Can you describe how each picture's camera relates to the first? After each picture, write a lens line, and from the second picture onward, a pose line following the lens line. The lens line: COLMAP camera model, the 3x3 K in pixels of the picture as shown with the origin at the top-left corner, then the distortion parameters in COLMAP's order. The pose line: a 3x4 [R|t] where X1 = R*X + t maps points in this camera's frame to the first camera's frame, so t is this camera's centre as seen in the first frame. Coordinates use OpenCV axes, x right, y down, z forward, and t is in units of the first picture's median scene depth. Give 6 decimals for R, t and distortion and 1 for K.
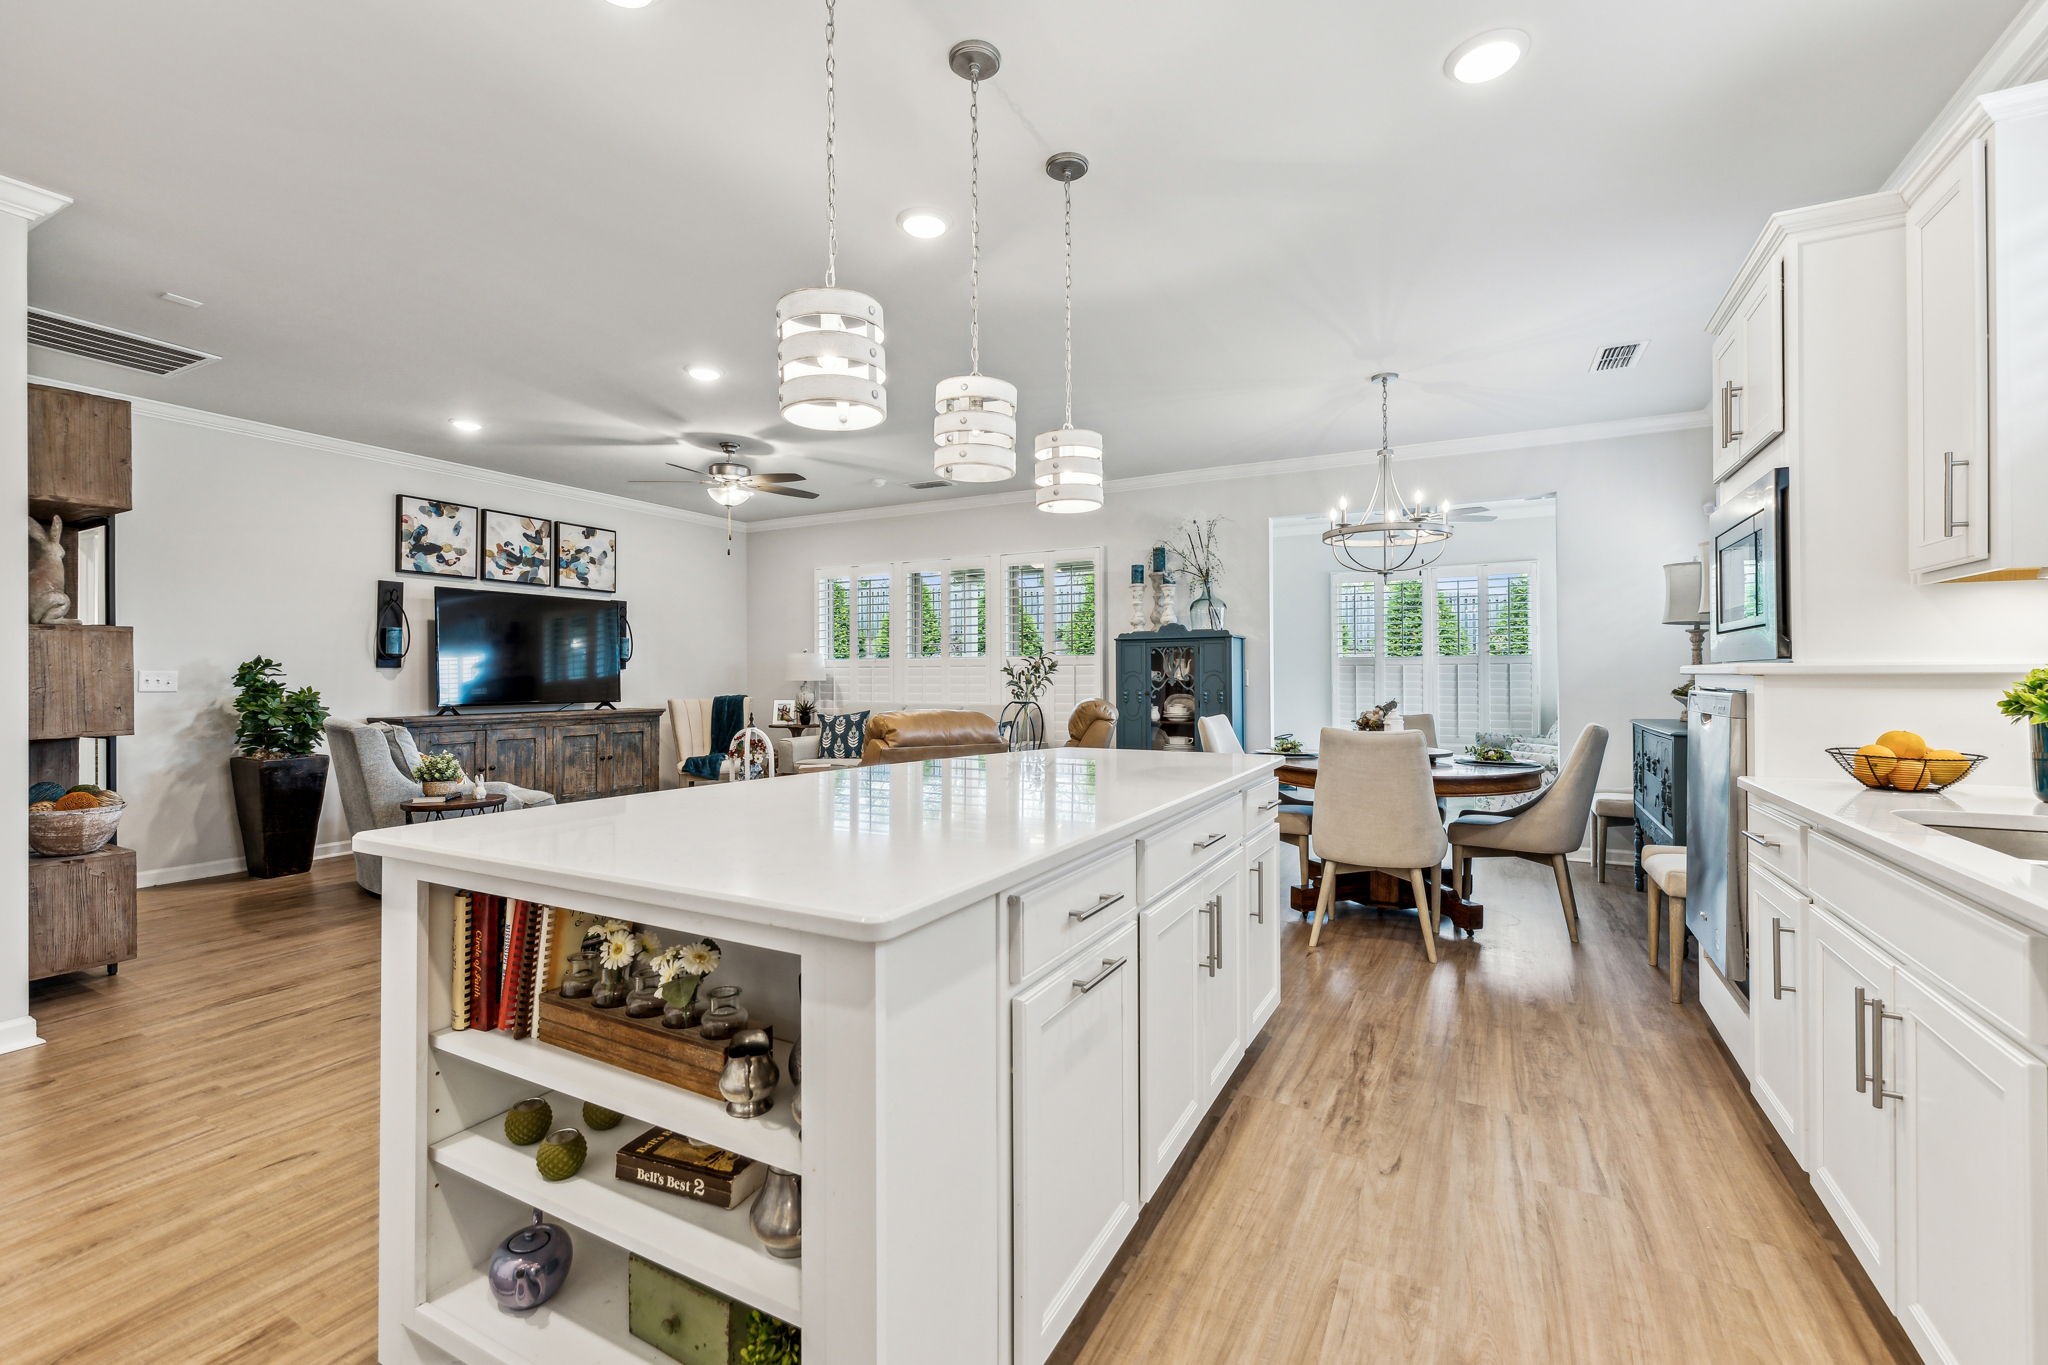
lens RADIAL K [[880.2, 0, 1013.8], [0, 880.2, 670.4], [0, 0, 1]] dist [0.000193, -0.000050]
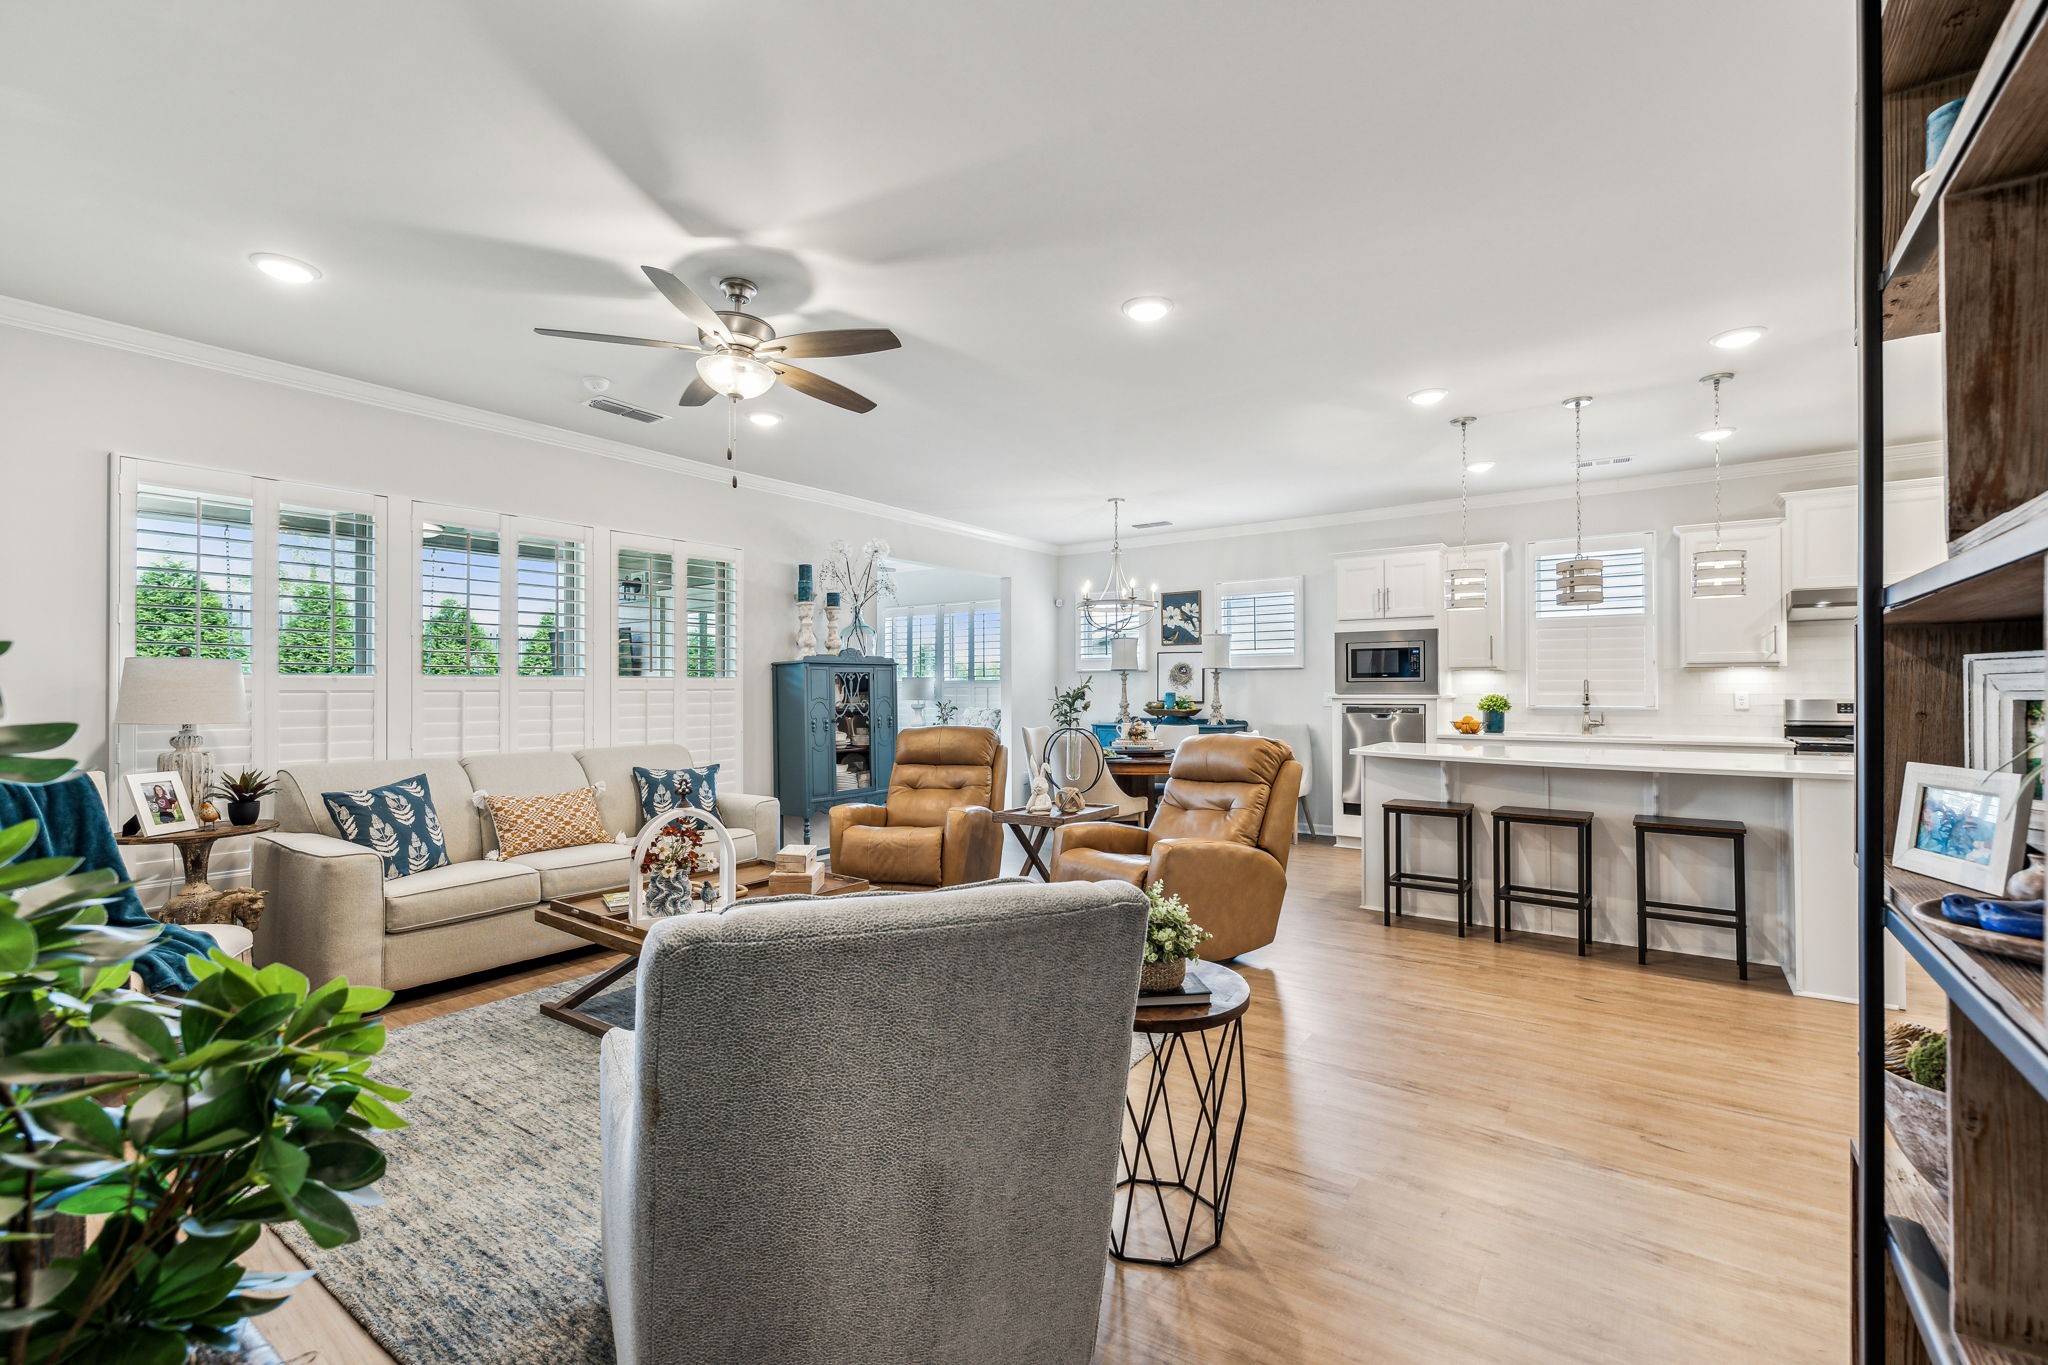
lens RADIAL K [[879.1, 0, 1011.8], [0, 879.1, 683.3], [0, 0, 1]] dist [0.000338, -0.000310]
pose [[0.130091, 0.010040, 0.991451, -0.734093], [-0.001511, 0.999950, -0.009928, -0.004937], [-0.991501, -0.000206, 0.130100, 0.668189]]
